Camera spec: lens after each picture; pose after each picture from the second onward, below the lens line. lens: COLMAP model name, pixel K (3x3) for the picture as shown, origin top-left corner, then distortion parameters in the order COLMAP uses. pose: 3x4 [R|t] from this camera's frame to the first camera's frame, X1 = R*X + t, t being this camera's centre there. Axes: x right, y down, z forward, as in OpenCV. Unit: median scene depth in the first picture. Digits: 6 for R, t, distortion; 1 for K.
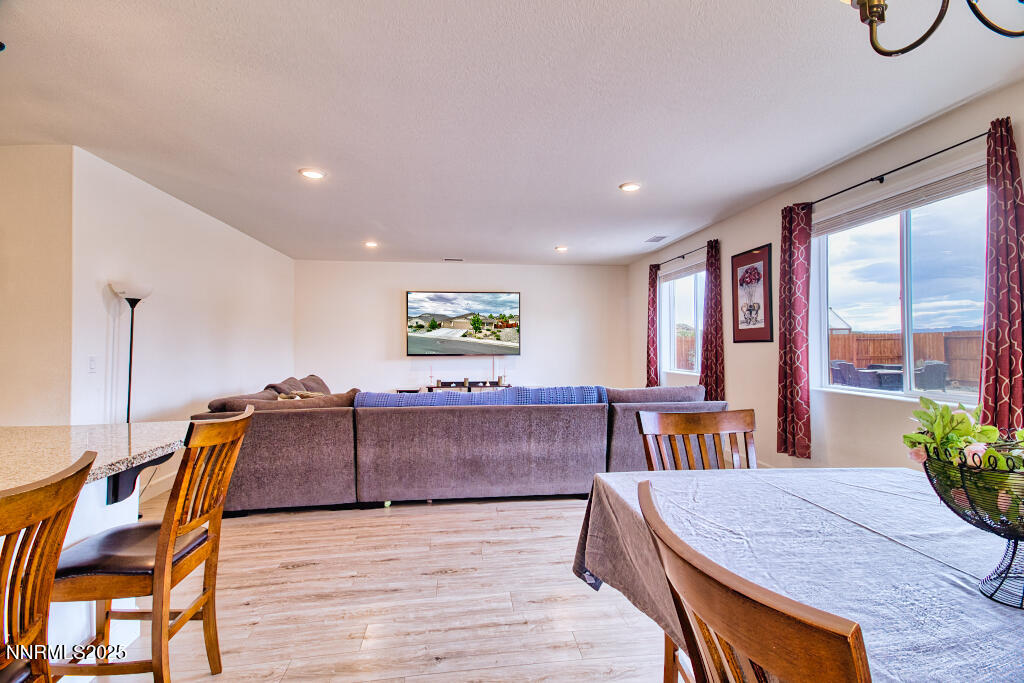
lens RADIAL K [[482.8, 0, 516.7], [0, 482.8, 343.8], [0, 0, 1]] dist [0.041051, -0.004119]
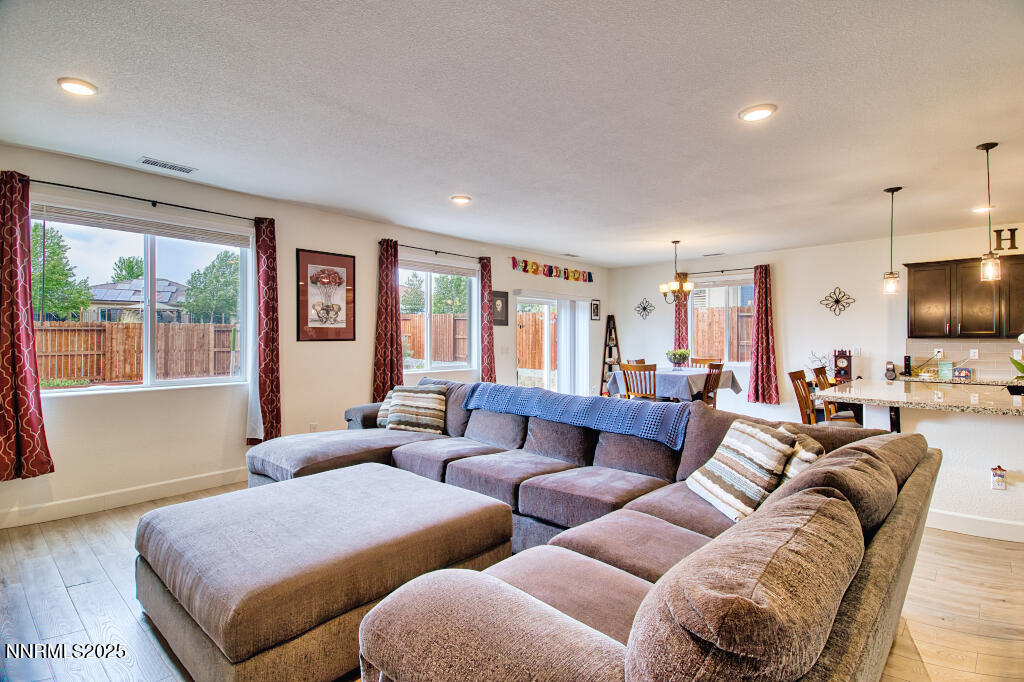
lens RADIAL K [[497.7, 0, 518.4], [0, 497.7, 343.2], [0, 0, 1]] dist [0.022183, 0.000394]
pose [[-0.649180, 0.003772, 0.760626, -0.600566], [-0.002281, 0.999974, -0.006905, 0.008970], [-0.760632, -0.006217, -0.649154, 1.378105]]
